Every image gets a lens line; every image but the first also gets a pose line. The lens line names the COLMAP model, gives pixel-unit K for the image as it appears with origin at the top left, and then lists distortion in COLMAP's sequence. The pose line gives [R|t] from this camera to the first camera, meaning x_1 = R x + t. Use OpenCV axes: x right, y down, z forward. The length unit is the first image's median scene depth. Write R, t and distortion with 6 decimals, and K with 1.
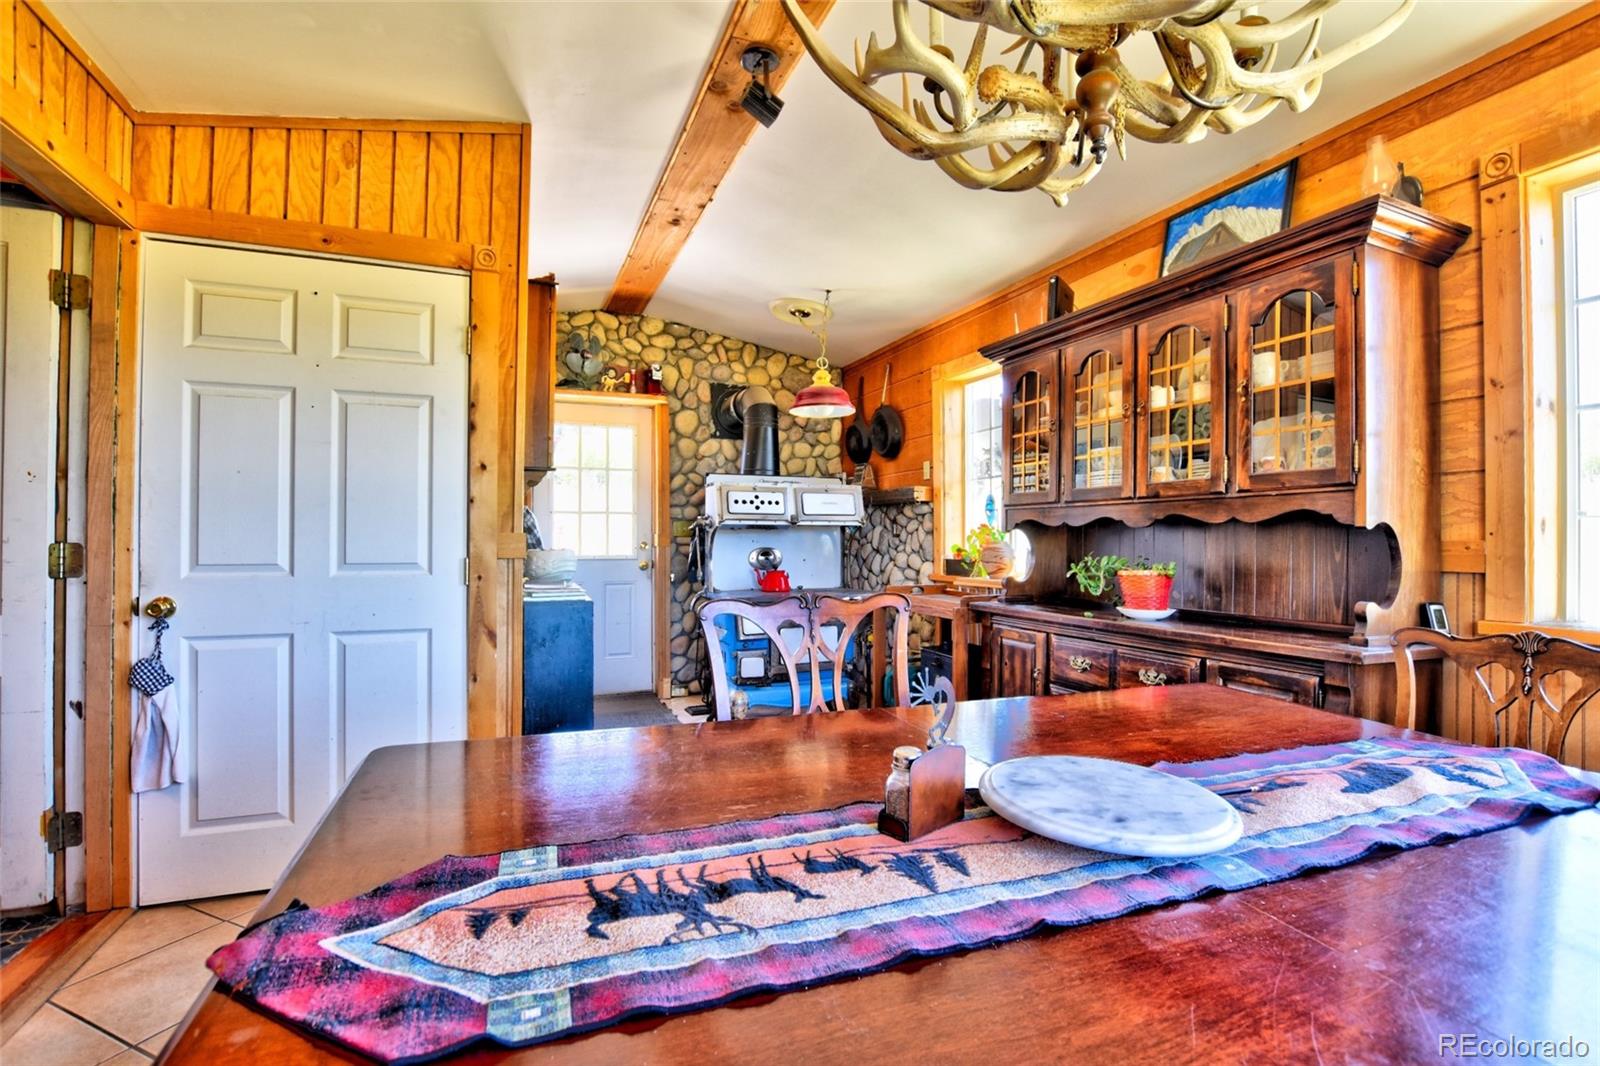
lens RADIAL K [[713.7, 0, 804.5], [0, 713.7, 532.6], [0, 0, 1]] dist [-0.017938, 0.000879]
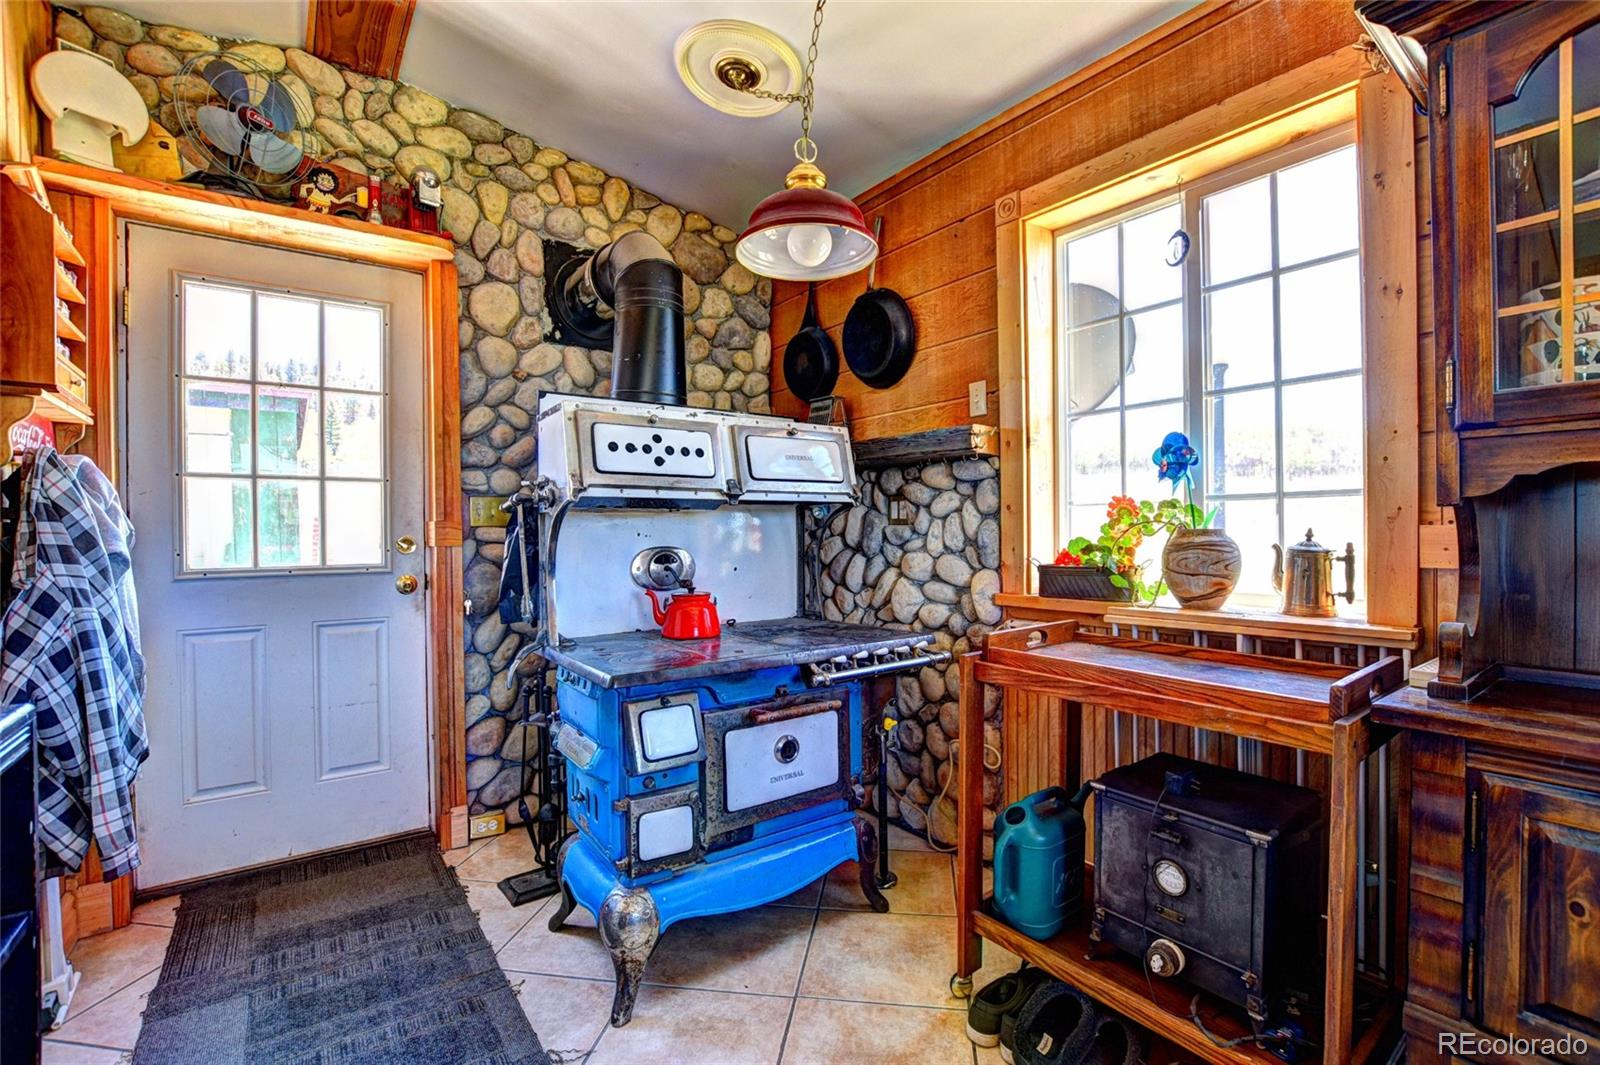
lens RADIAL K [[713.7, 0, 804.5], [0, 713.7, 532.1], [0, 0, 1]] dist [-0.017938, 0.000879]
pose [[0.971373, -0.008096, 0.237420, -0.073055], [0.005930, 0.999934, 0.009834, 0.005958], [-0.237484, -0.008144, 0.971357, 0.456716]]
